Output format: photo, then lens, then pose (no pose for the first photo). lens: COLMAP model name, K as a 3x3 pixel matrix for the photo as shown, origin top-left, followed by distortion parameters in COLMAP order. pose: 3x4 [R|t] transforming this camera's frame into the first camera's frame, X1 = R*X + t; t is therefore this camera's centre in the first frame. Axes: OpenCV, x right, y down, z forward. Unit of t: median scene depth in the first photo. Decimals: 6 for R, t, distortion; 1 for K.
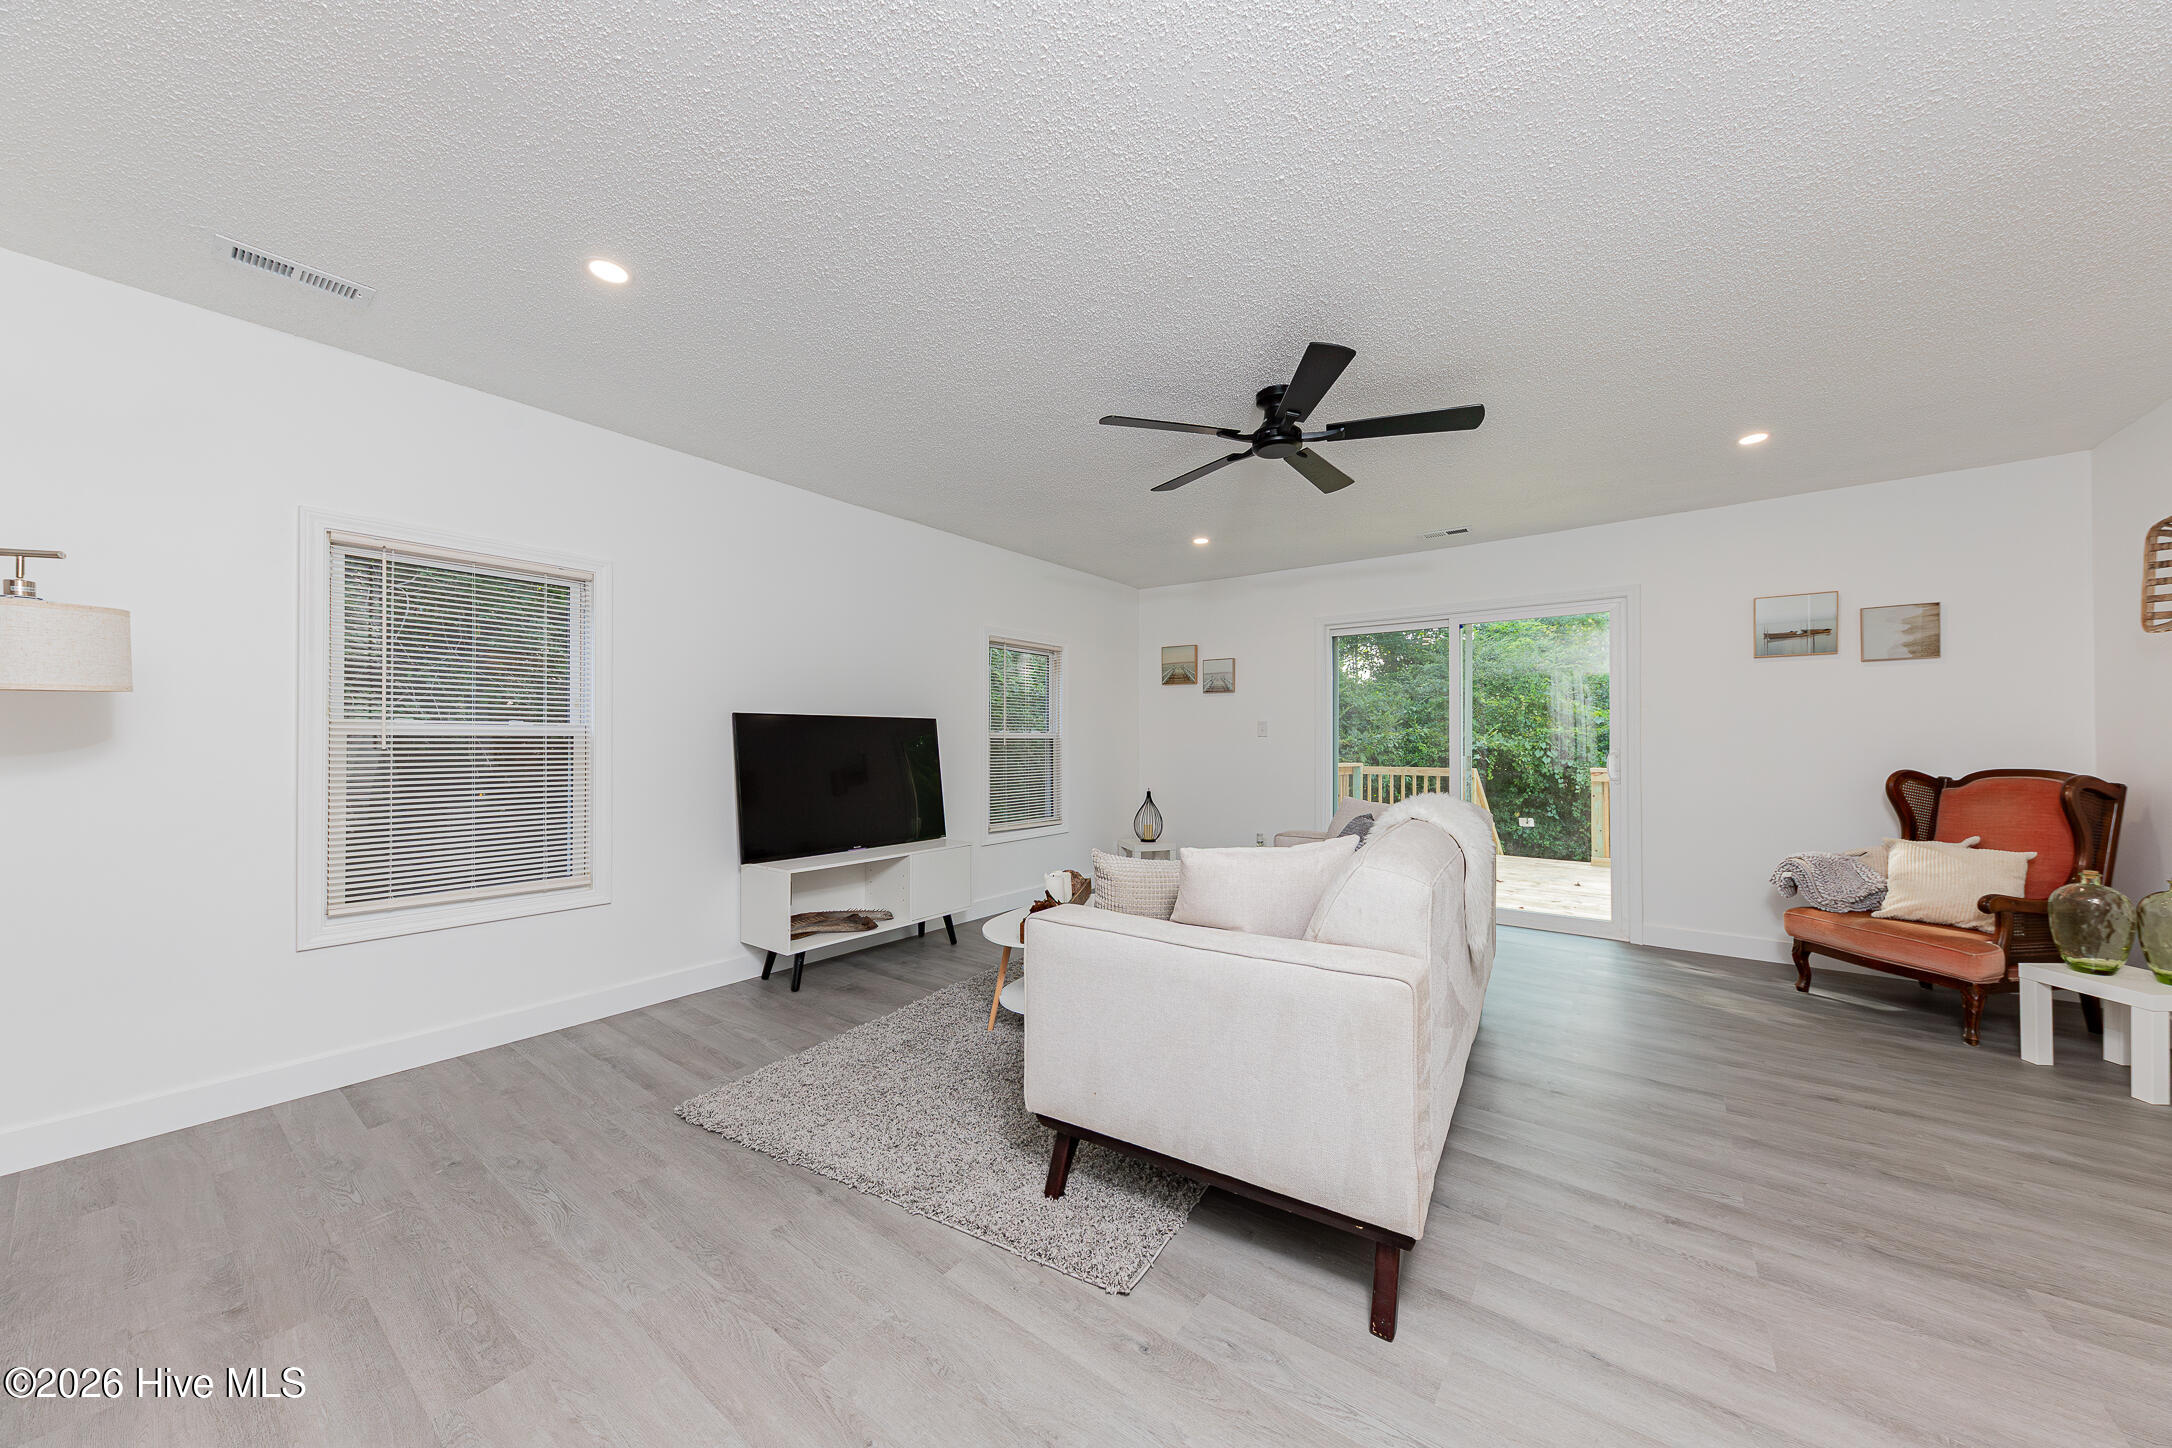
lens RADIAL K [[753.0, 0, 1096.2], [0, 753.0, 734.8], [0, 0, 1]] dist [0.010428, -0.004619]
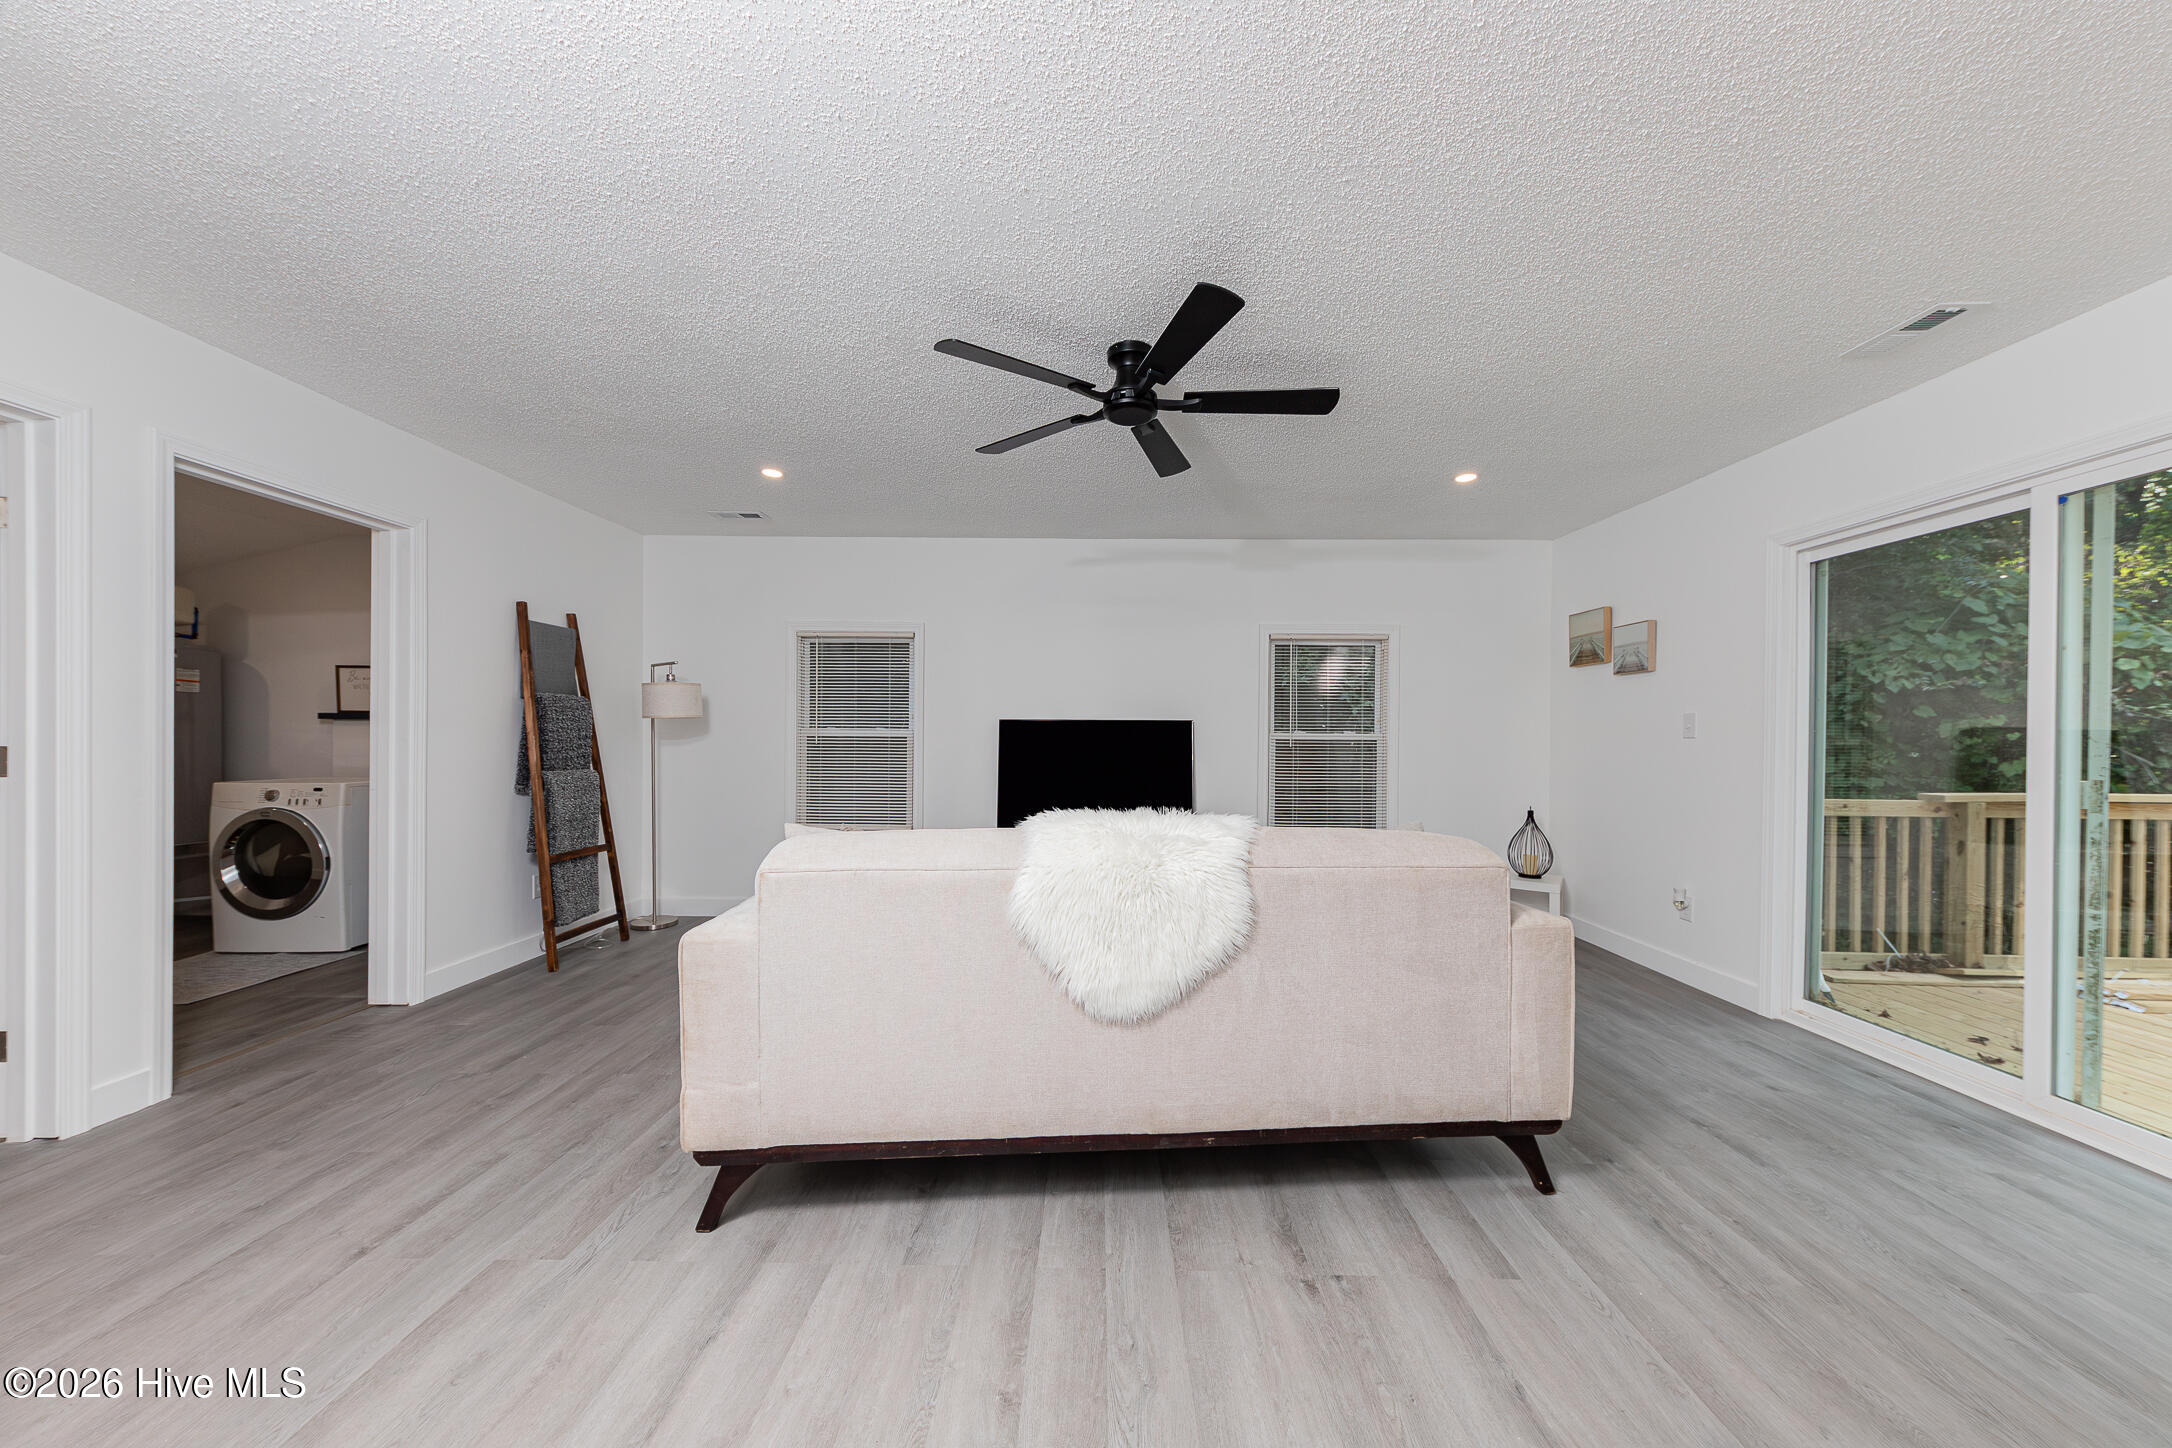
lens RADIAL K [[753.0, 0, 1096.2], [0, 753.0, 734.8], [0, 0, 1]] dist [0.010428, -0.004619]
pose [[0.590191, -0.001011, -0.807263, 0.564391], [0.001571, 0.999999, -0.000103, -0.001739], [0.807262, -0.001208, 0.590192, 0.272550]]
